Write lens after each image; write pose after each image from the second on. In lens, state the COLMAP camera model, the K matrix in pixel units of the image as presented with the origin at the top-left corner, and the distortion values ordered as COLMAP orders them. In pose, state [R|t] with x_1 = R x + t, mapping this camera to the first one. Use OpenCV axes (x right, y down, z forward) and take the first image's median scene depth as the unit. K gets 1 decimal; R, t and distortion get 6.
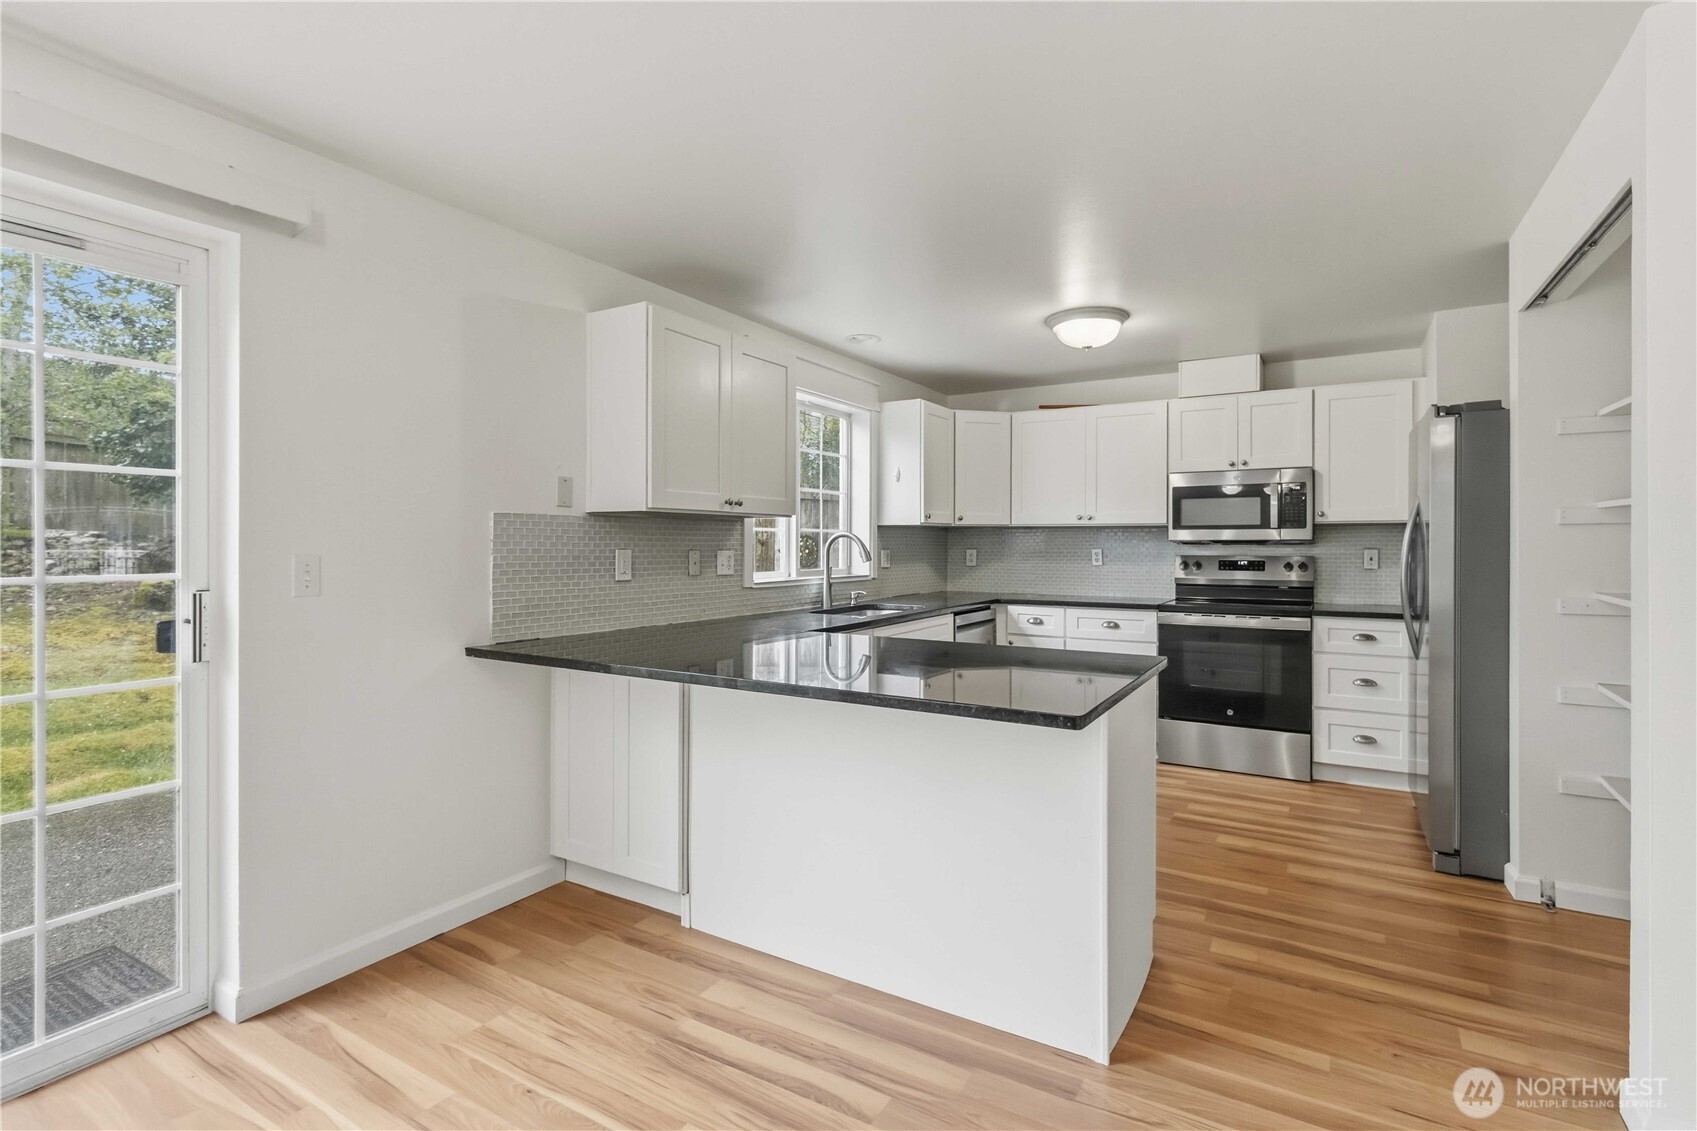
lens RADIAL K [[805.2, 0, 850.3], [0, 805.2, 542.9], [0, 0, 1]] dist [-0.000234, -0.000032]
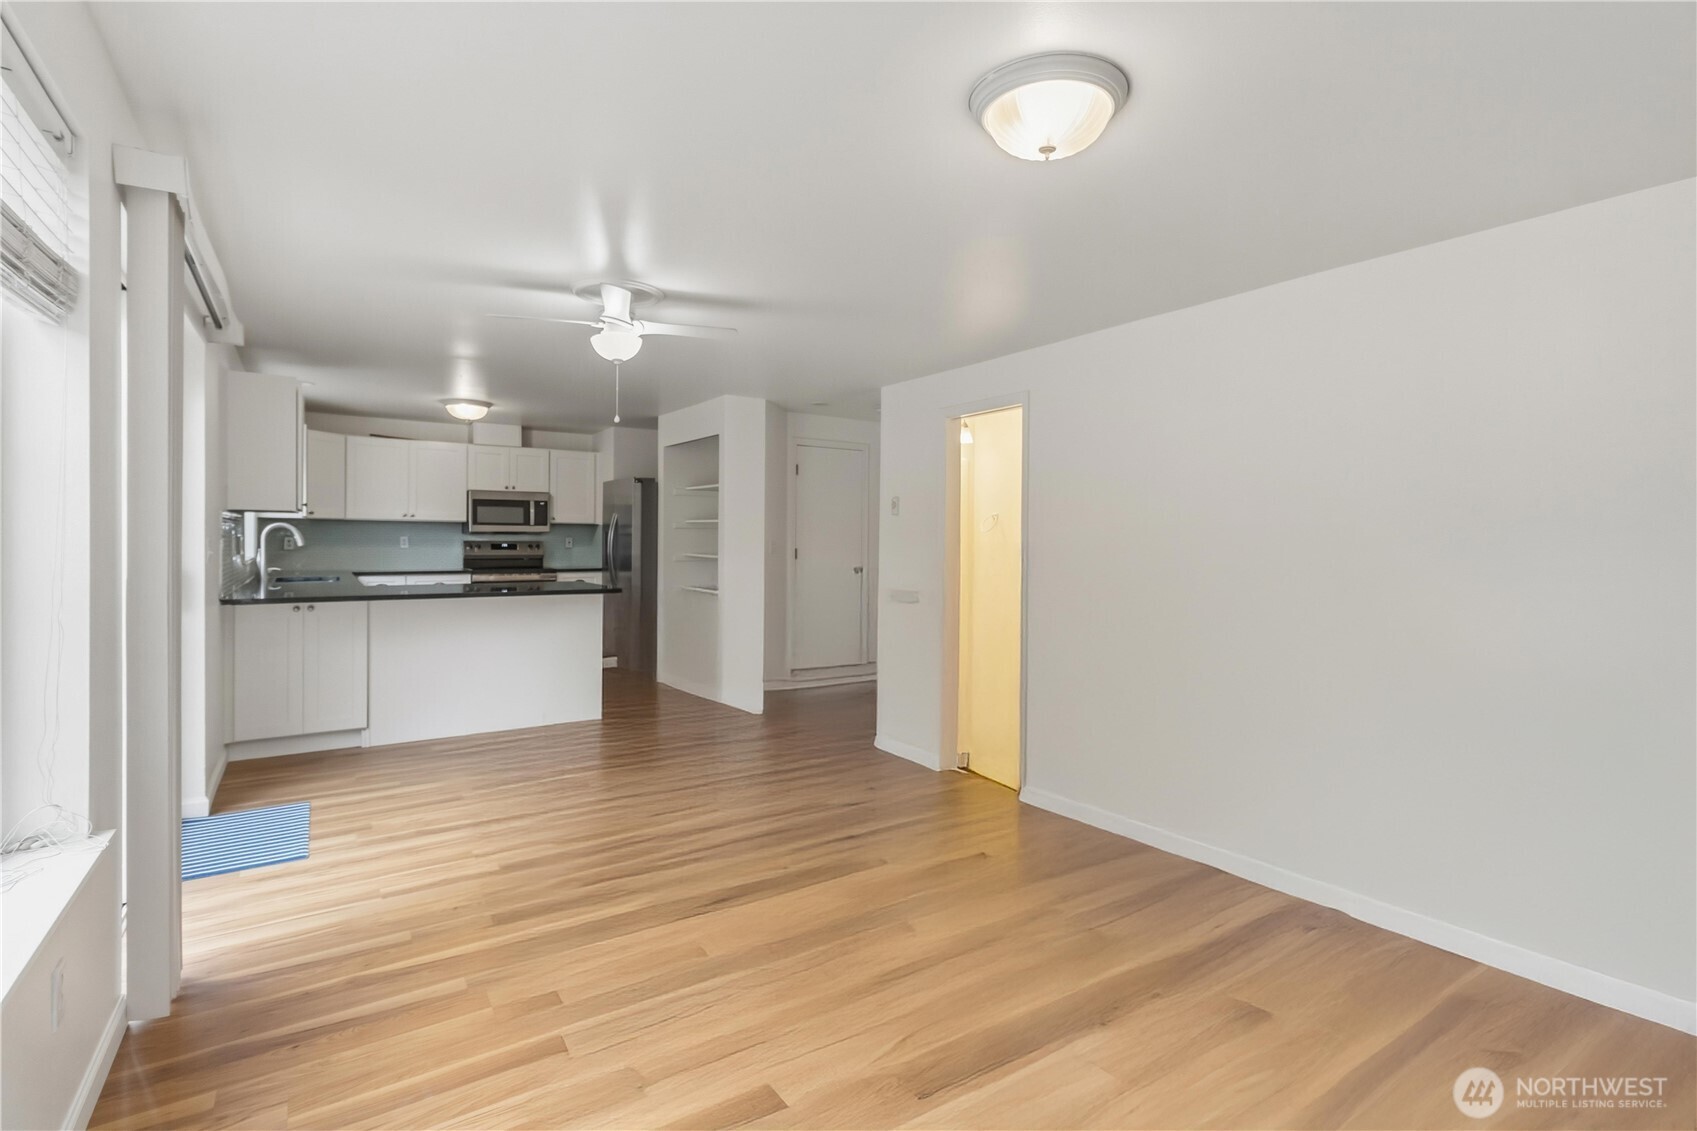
lens RADIAL K [[805.2, 0, 850.3], [0, 805.2, 542.9], [0, 0, 1]] dist [-0.000234, -0.000032]
pose [[0.436562, -0.002415, 0.899671, -0.755249], [-0.008976, 0.999935, 0.007040, 0.001602], [-0.899630, -0.011149, 0.436512, -0.413740]]
